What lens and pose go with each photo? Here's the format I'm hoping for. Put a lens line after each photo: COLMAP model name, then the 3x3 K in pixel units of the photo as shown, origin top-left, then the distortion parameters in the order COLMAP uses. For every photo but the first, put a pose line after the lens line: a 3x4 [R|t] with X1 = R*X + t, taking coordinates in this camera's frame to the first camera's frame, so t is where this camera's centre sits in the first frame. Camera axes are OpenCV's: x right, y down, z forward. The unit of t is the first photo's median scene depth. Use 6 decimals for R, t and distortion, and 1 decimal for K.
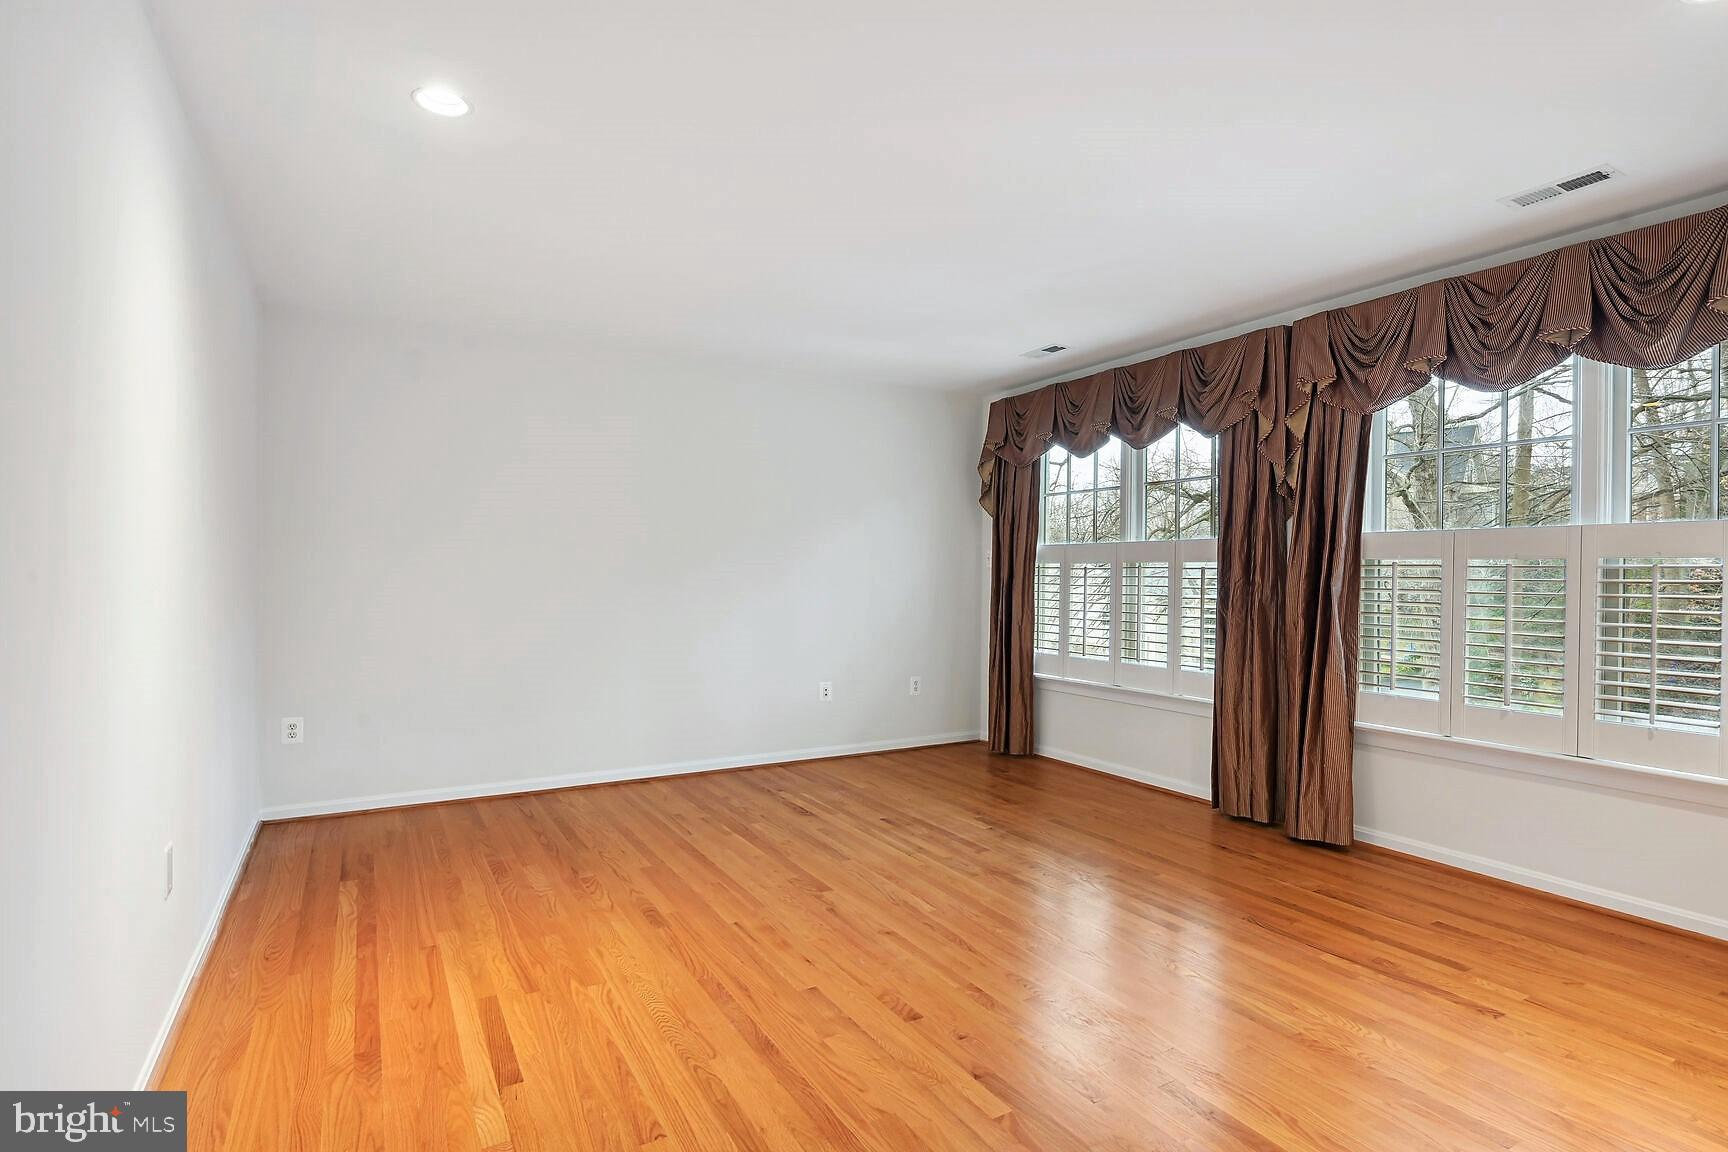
lens RADIAL K [[877.9, 0, 866.4], [0, 877.9, 576.4], [0, 0, 1]] dist [-0.003439, 0.000298]
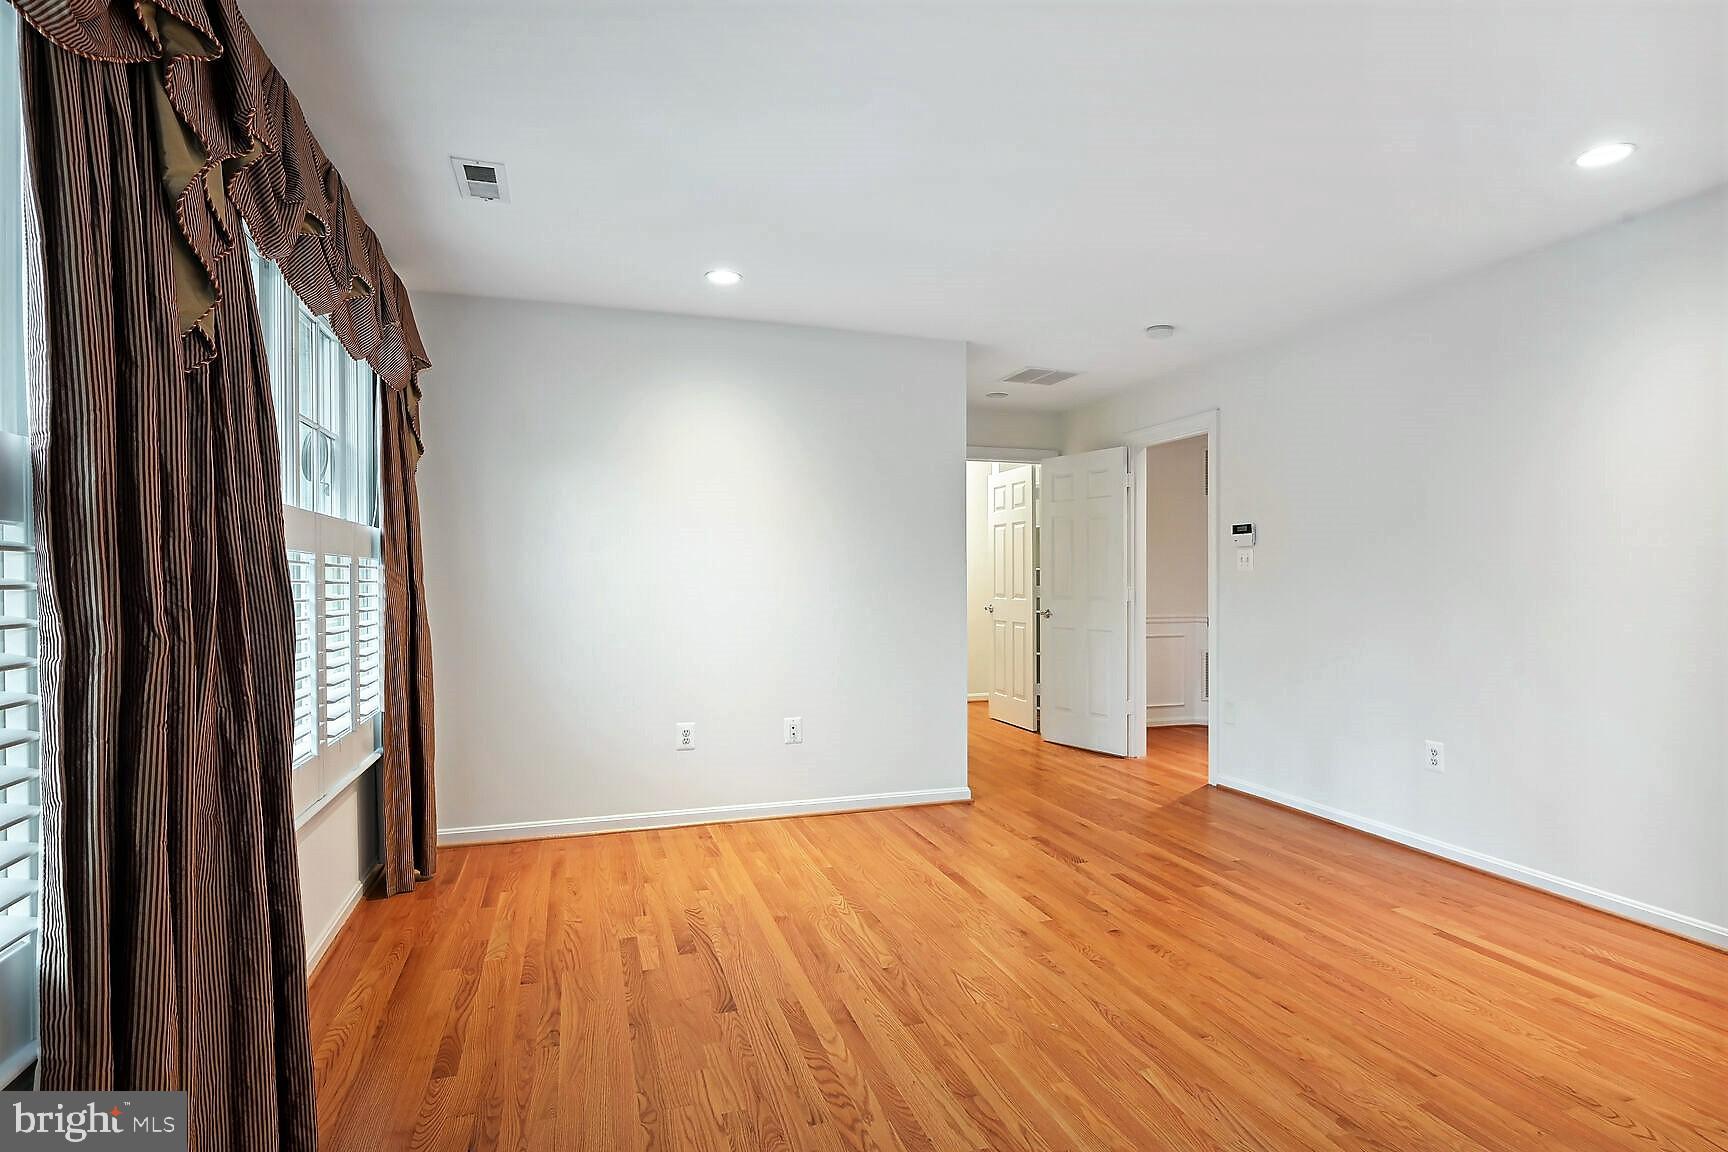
lens RADIAL K [[877.9, 0, 860.9], [0, 877.9, 584.1], [0, 0, 1]] dist [-0.003439, 0.000298]
pose [[-0.977455, -0.008698, 0.210964, 0.150851], [-0.008185, 0.999961, 0.003305, 0.001378], [-0.210984, 0.001504, -0.977488, 1.724497]]
